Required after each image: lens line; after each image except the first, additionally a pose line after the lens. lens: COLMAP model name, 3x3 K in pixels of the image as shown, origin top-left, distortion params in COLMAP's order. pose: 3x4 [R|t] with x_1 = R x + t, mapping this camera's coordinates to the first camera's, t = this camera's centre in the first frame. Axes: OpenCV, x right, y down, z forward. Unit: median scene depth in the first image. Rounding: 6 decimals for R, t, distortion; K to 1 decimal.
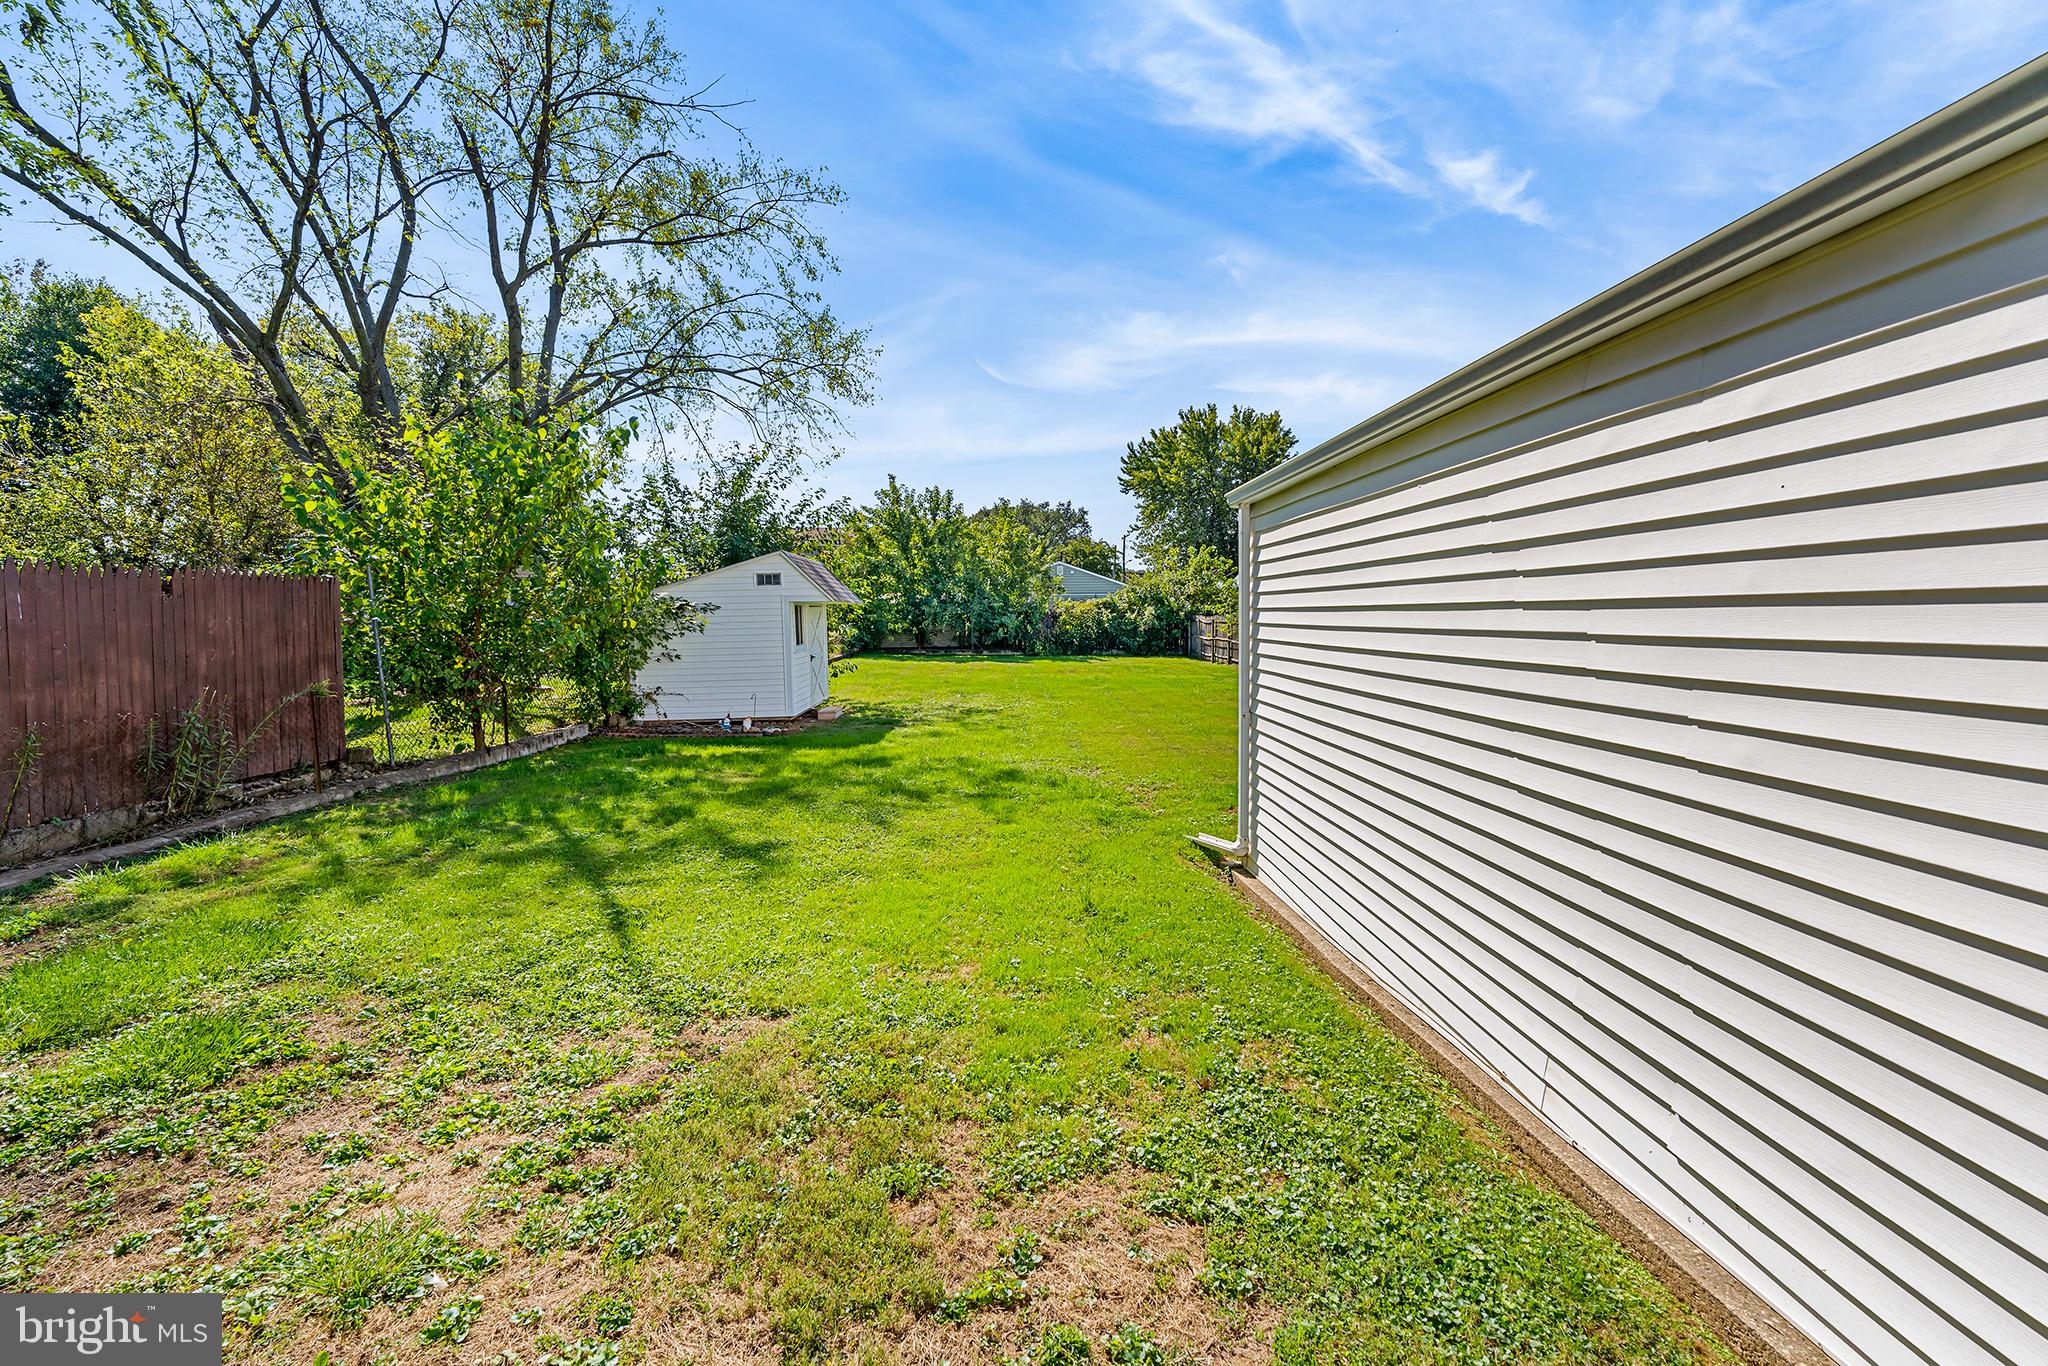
lens RADIAL K [[822.9, 0, 1024.0], [0, 822.9, 683.0], [0, 0, 1]] dist [-0.000826, -0.000071]
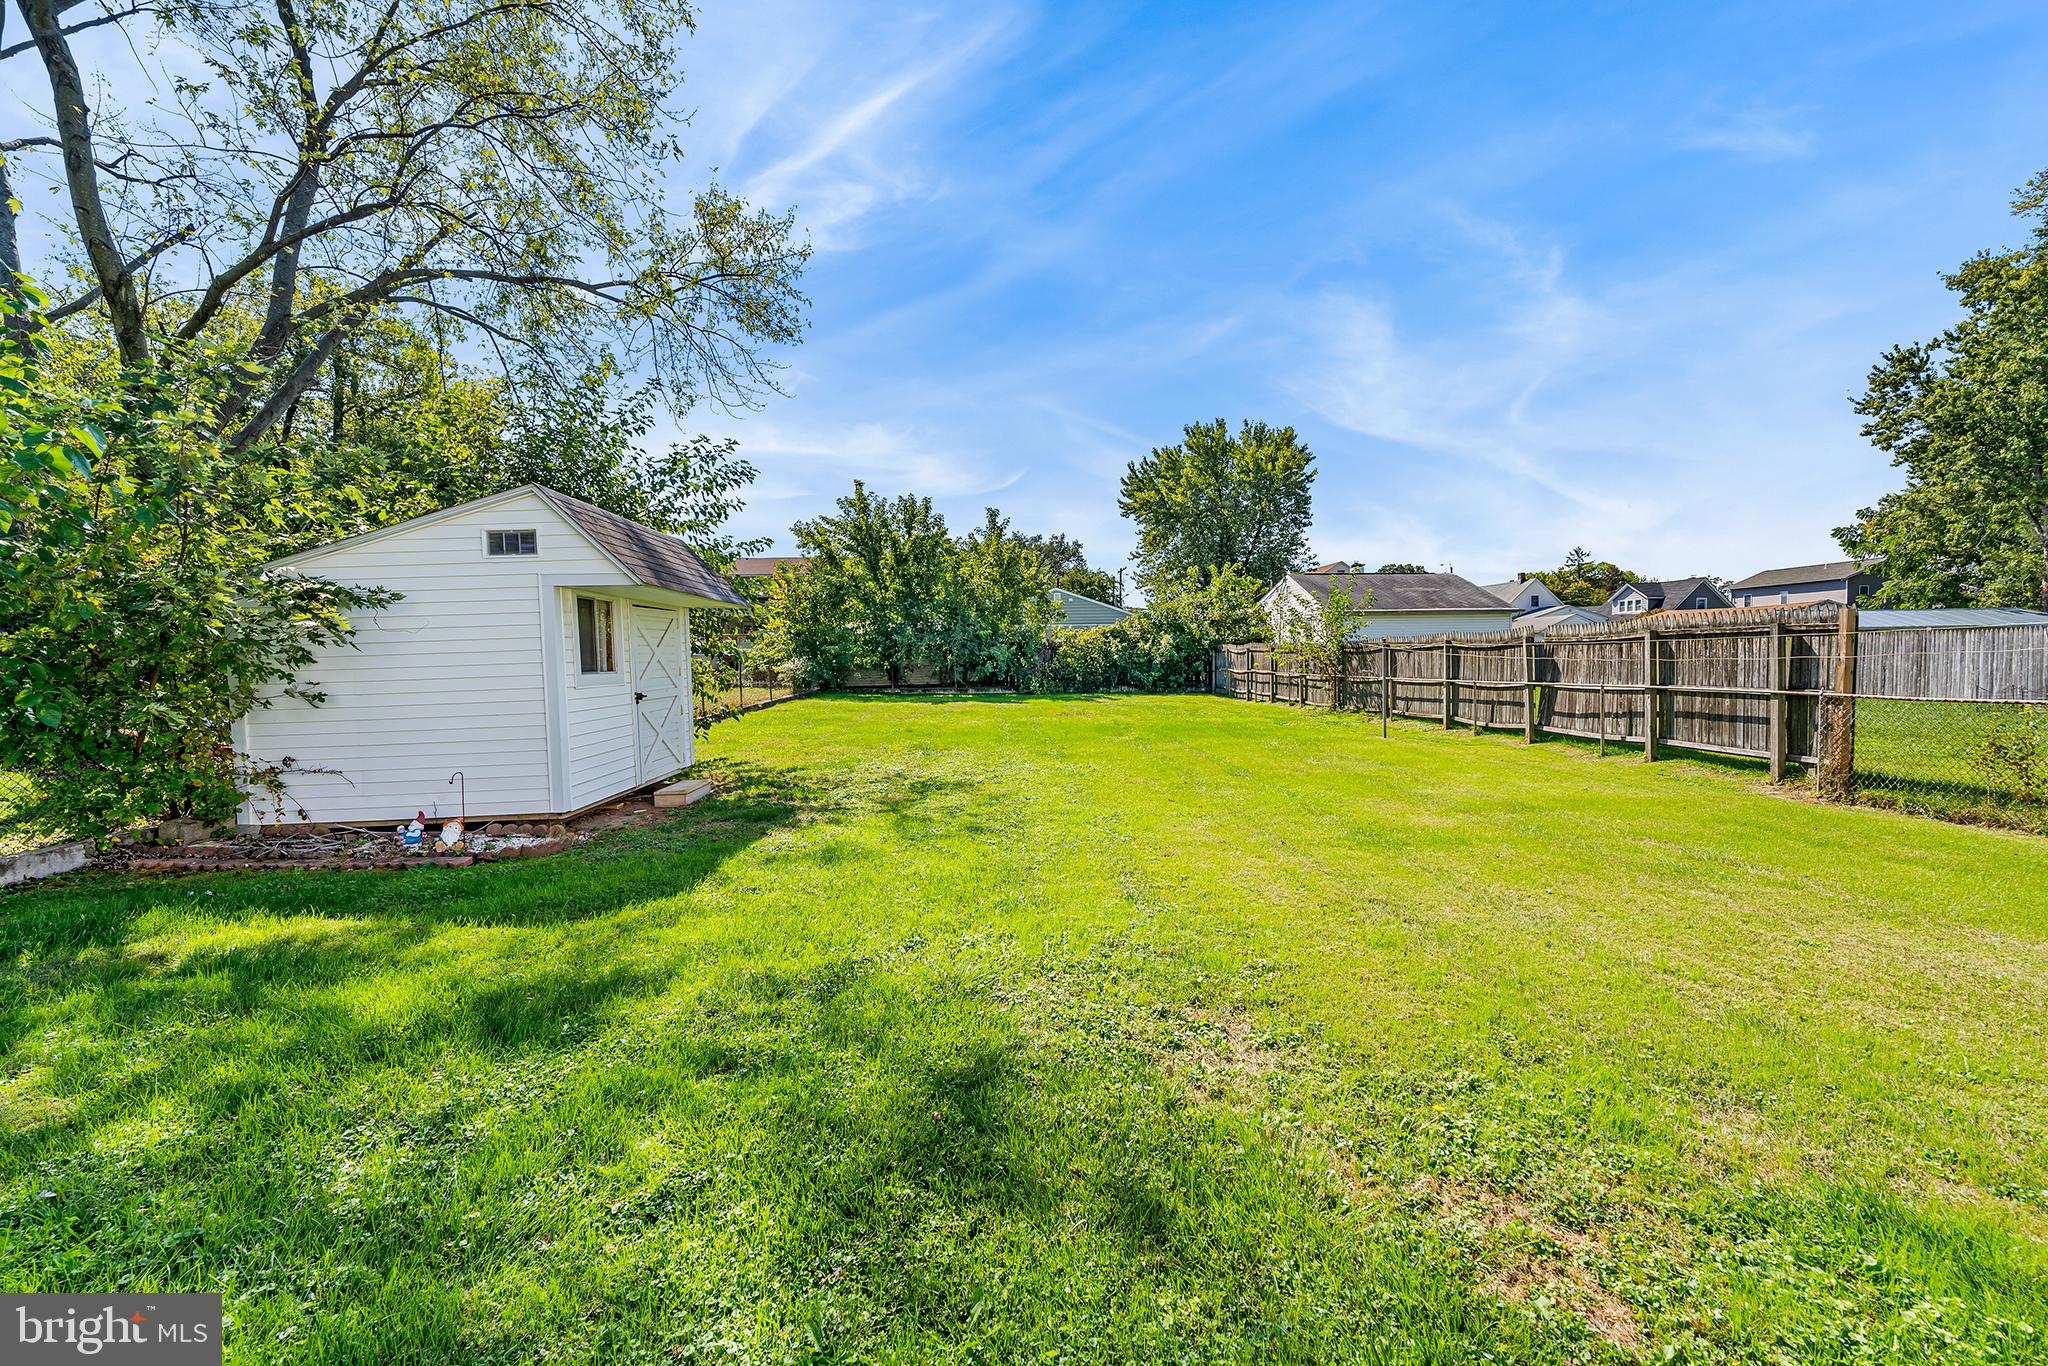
lens RADIAL K [[865.3, 0, 1009.8], [0, 865.3, 668.0], [0, 0, 1]] dist [-0.000376, -0.000270]
pose [[0.999932, -0.008302, -0.008154, -0.000102], [0.007757, 0.997870, -0.064768, -0.003172], [0.008674, 0.064700, 0.997867, 0.124887]]
